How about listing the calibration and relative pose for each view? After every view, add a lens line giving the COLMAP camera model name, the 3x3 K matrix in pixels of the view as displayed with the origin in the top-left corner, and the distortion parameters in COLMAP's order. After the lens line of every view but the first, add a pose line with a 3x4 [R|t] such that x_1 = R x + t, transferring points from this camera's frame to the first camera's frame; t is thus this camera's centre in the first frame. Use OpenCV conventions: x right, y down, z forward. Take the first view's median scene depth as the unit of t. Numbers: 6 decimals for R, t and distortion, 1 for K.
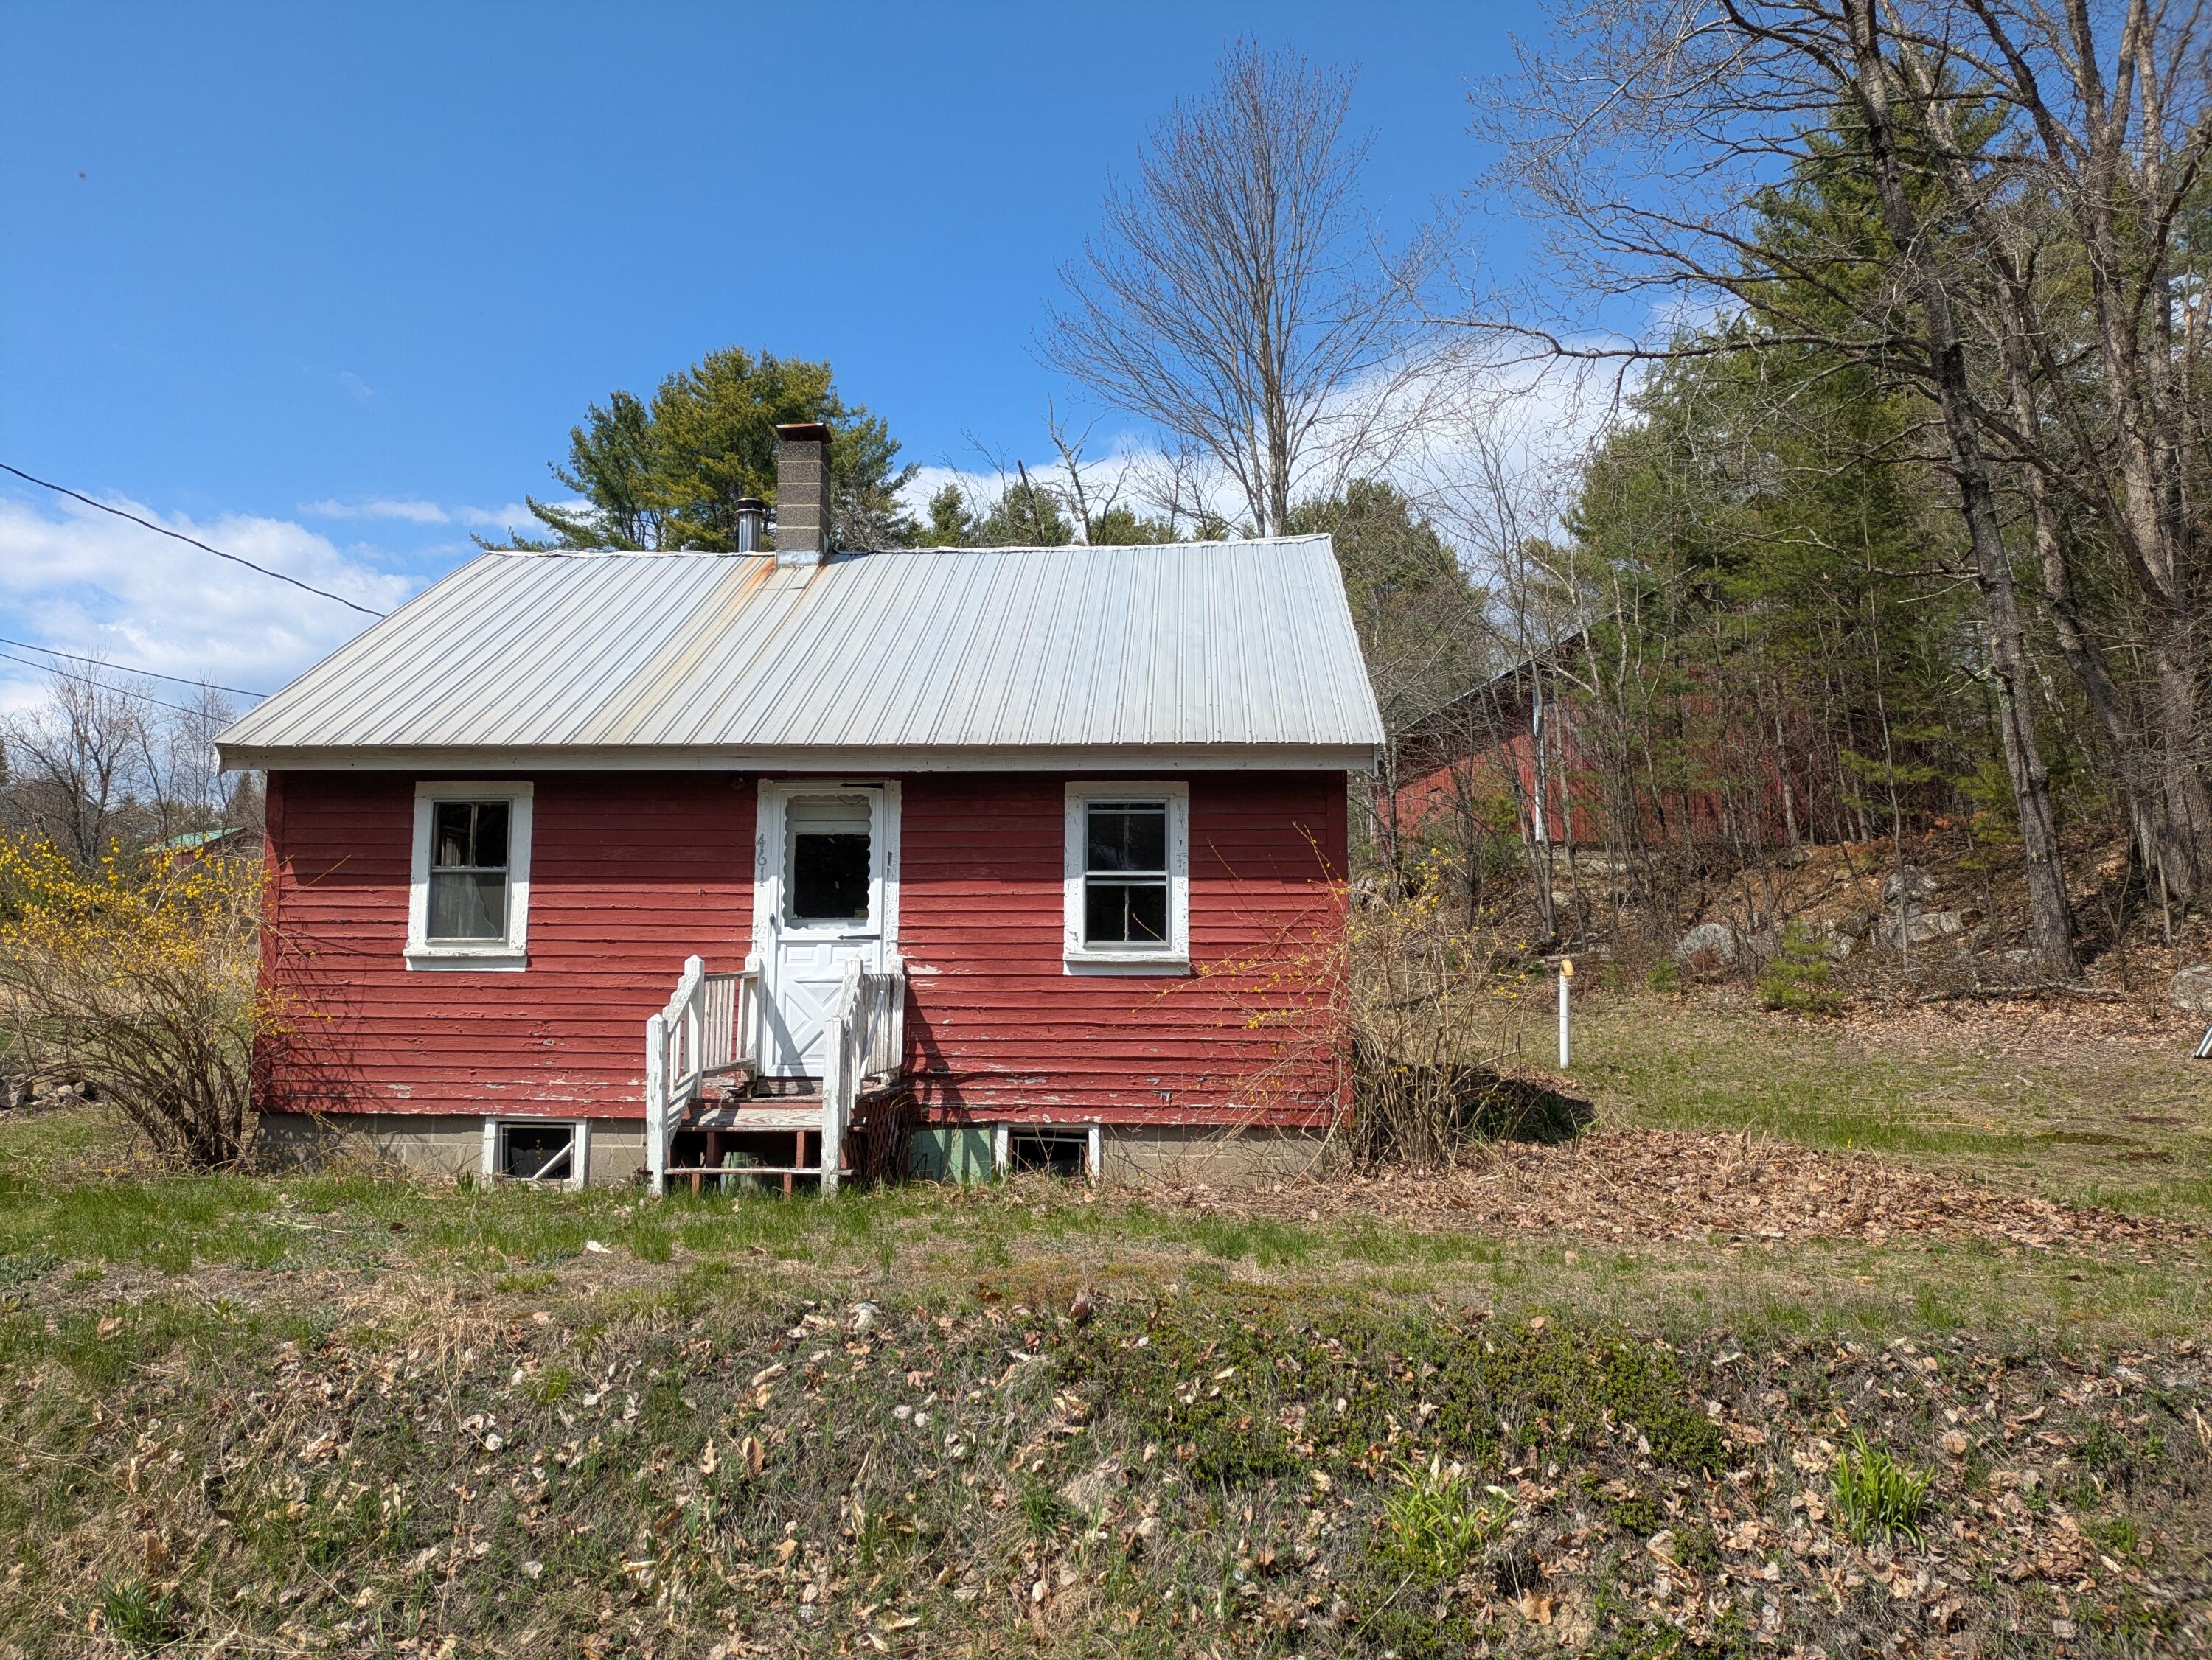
lens RADIAL K [[1590.3, 0, 1106.0], [0, 1590.3, 830.0], [0, 0, 1]] dist [0.070072, -0.040416]
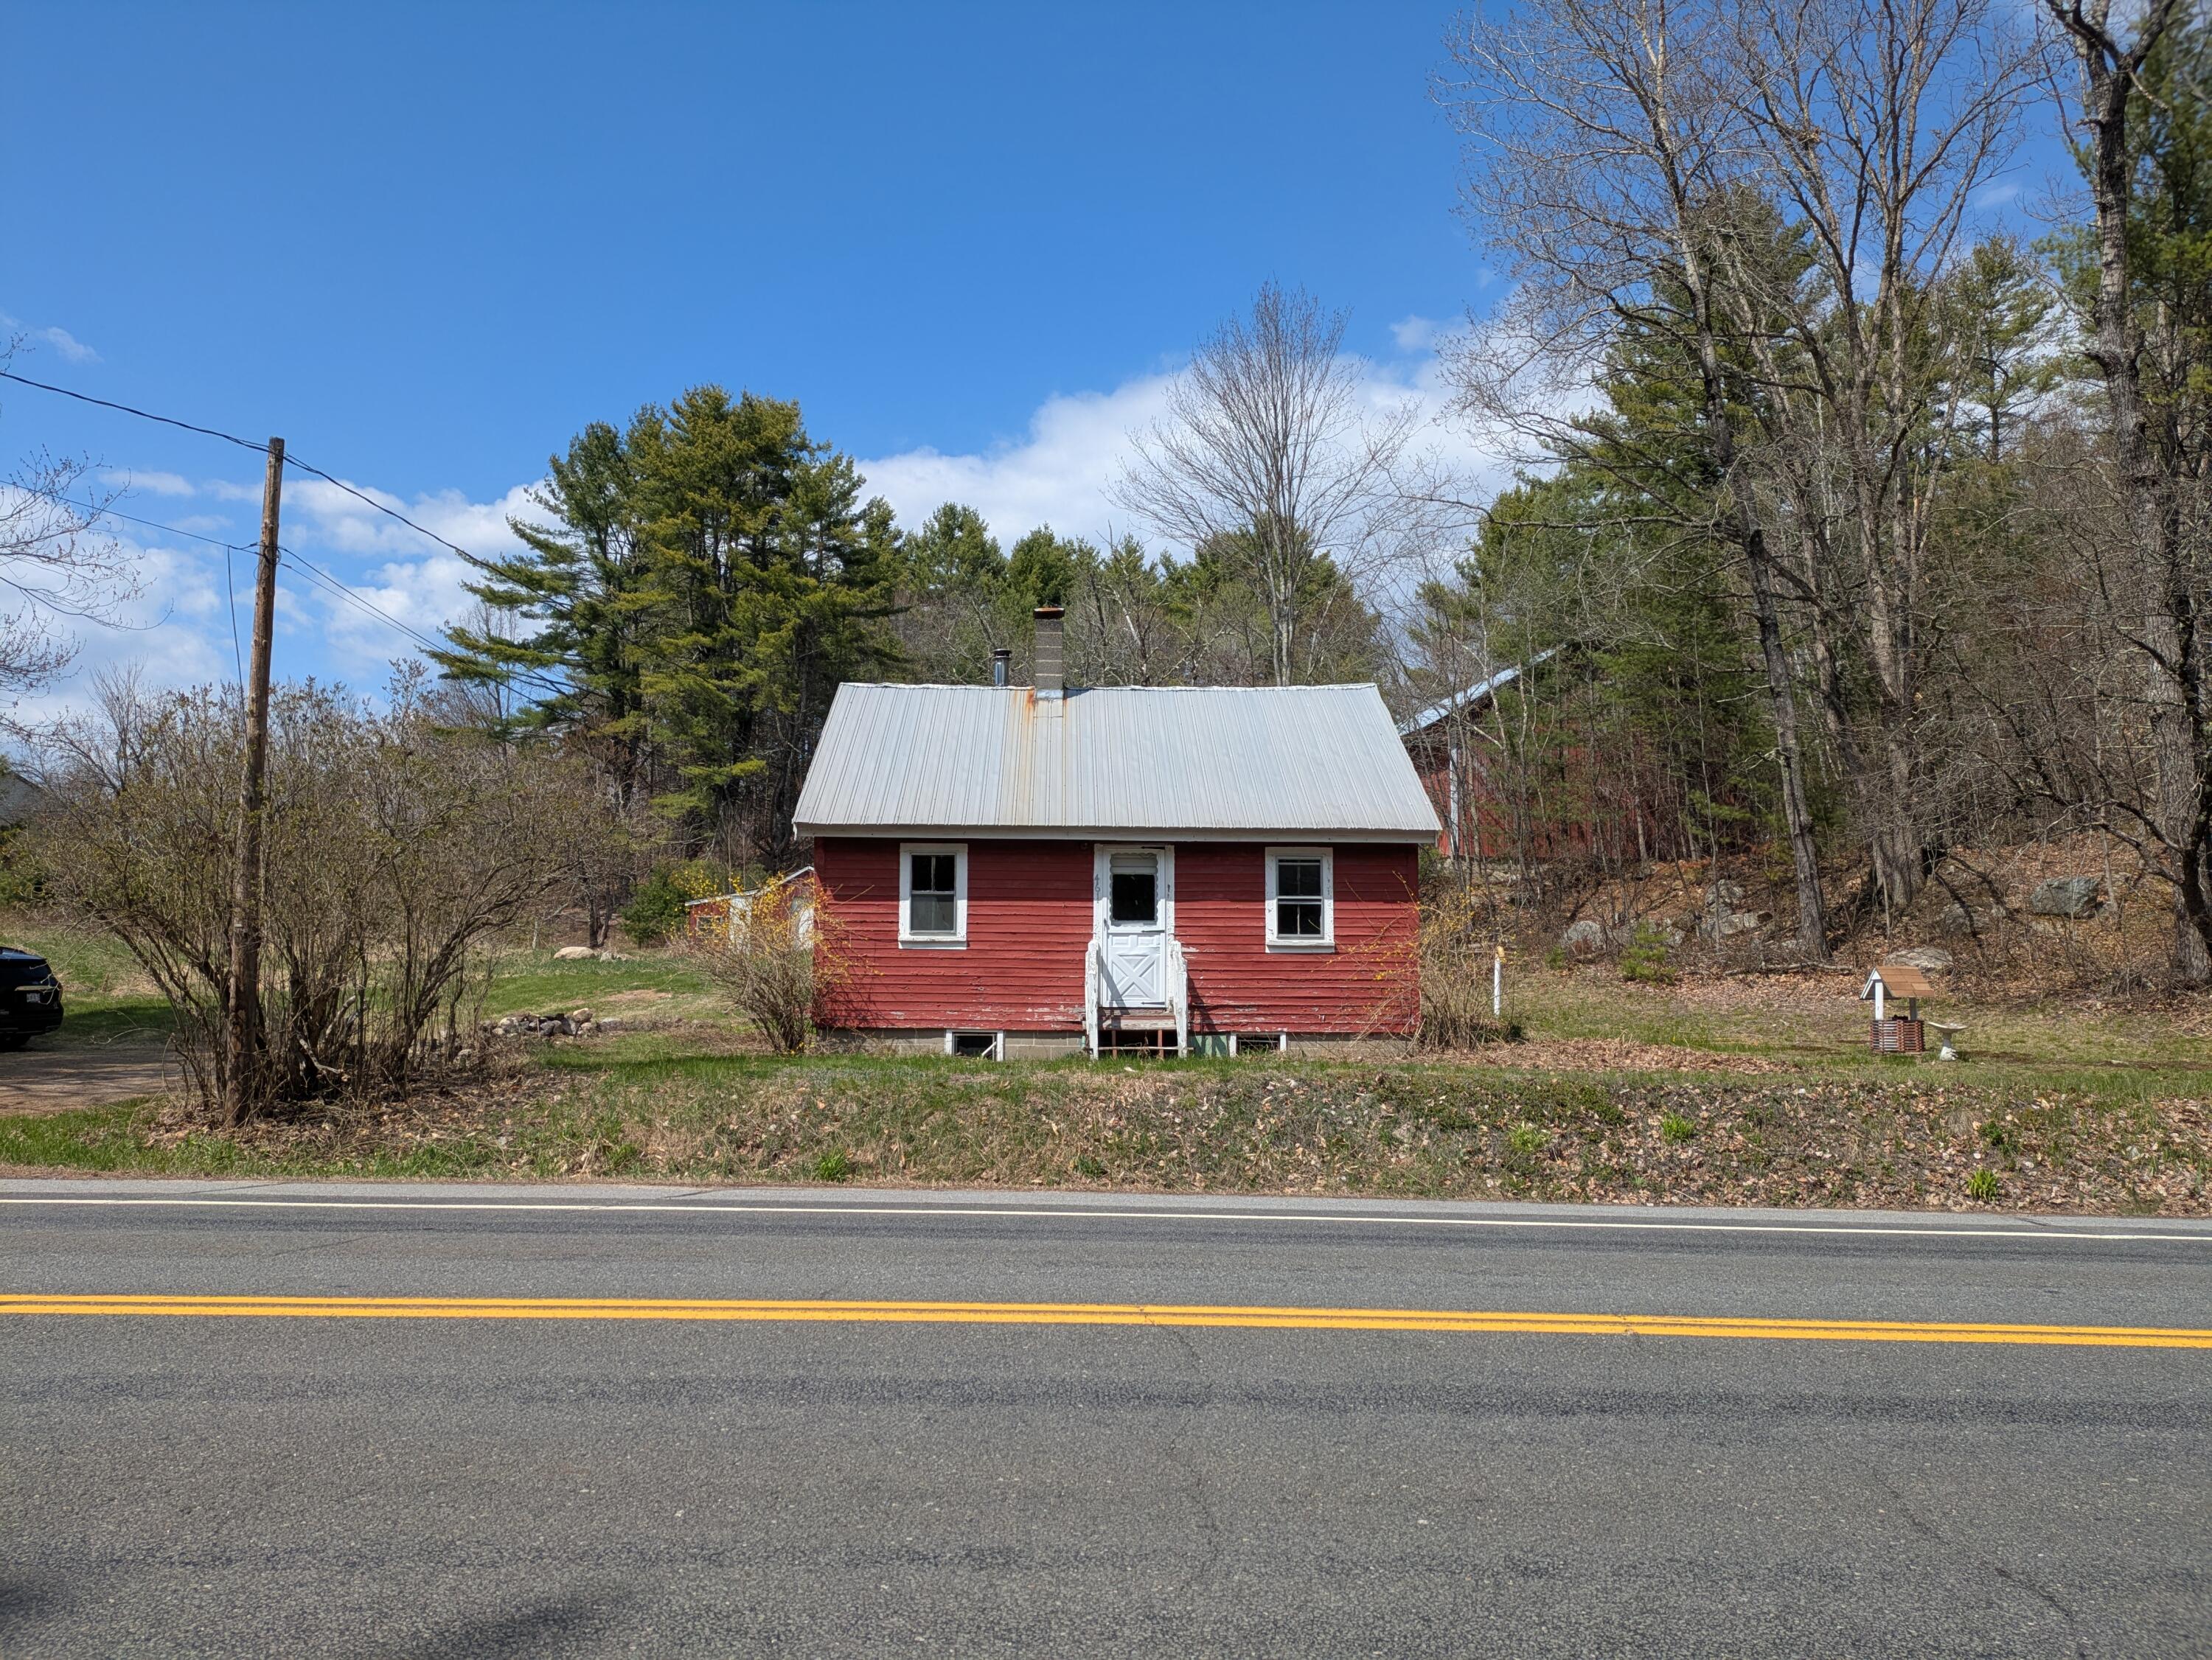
lens RADIAL K [[1621.6, 0, 1109.3], [0, 1621.6, 865.1], [0, 0, 1]] dist [0.077983, -0.000112]
pose [[0.995813, 0.006563, 0.091176, -0.368489], [-0.009225, 0.999542, 0.028811, -0.061058], [-0.090945, -0.029532, 0.995418, -0.829988]]
